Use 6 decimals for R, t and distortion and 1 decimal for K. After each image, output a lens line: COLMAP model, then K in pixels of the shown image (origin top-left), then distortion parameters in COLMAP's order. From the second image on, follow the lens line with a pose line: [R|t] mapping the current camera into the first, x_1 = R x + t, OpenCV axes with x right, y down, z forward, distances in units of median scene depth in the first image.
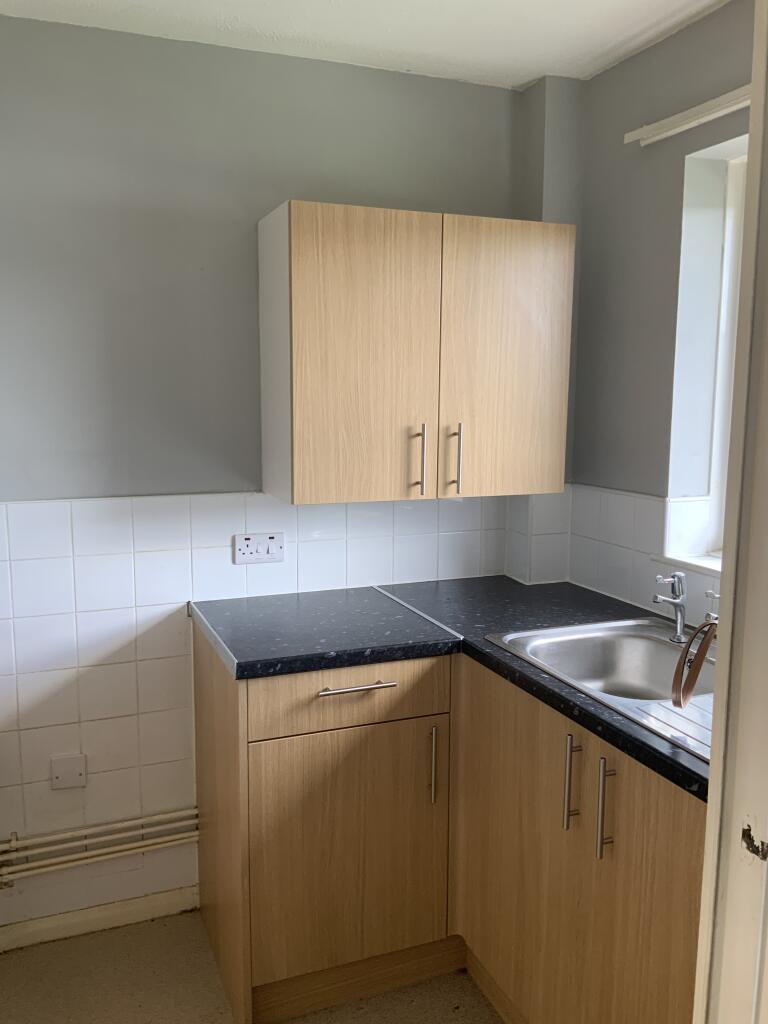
lens RADIAL K [[847.4, 0, 384.7], [0, 847.4, 510.4], [0, 0, 1]] dist [-0.006470, -0.057617]
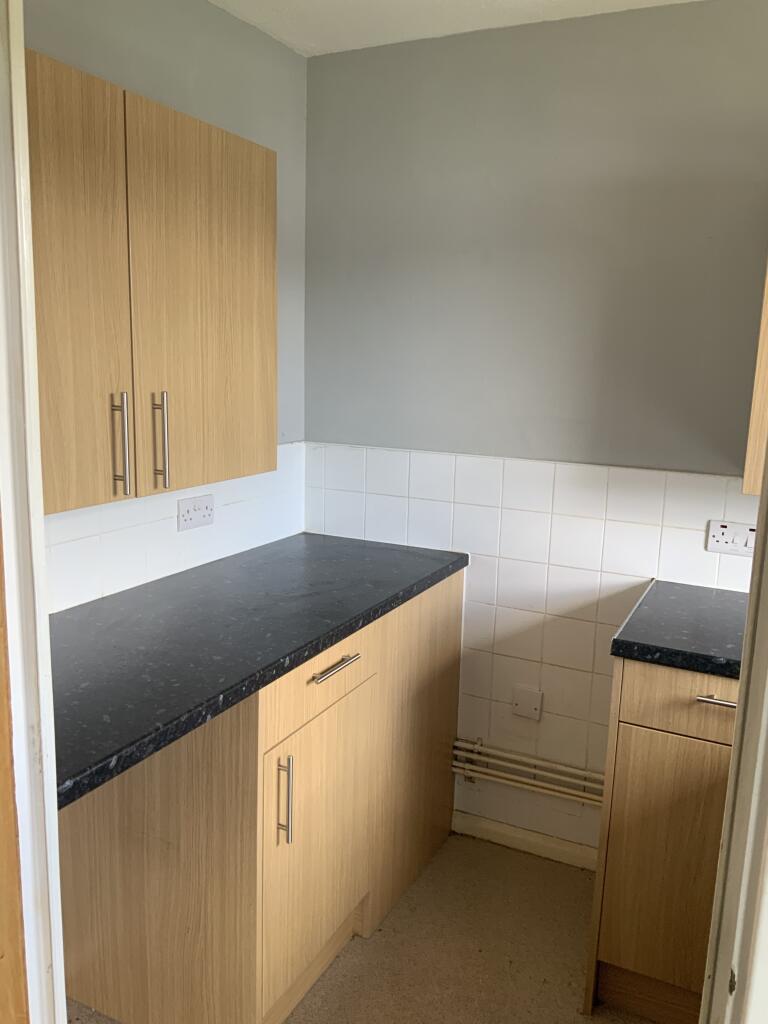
lens RADIAL K [[847.4, 0, 380.3], [0, 847.4, 509.5], [0, 0, 1]] dist [-0.006470, -0.057617]
pose [[0.642922, 0.154548, -0.750177, 0.307628], [-0.132107, 0.987128, 0.090144, -0.019952], [0.754453, 0.041148, 0.655063, 0.107370]]
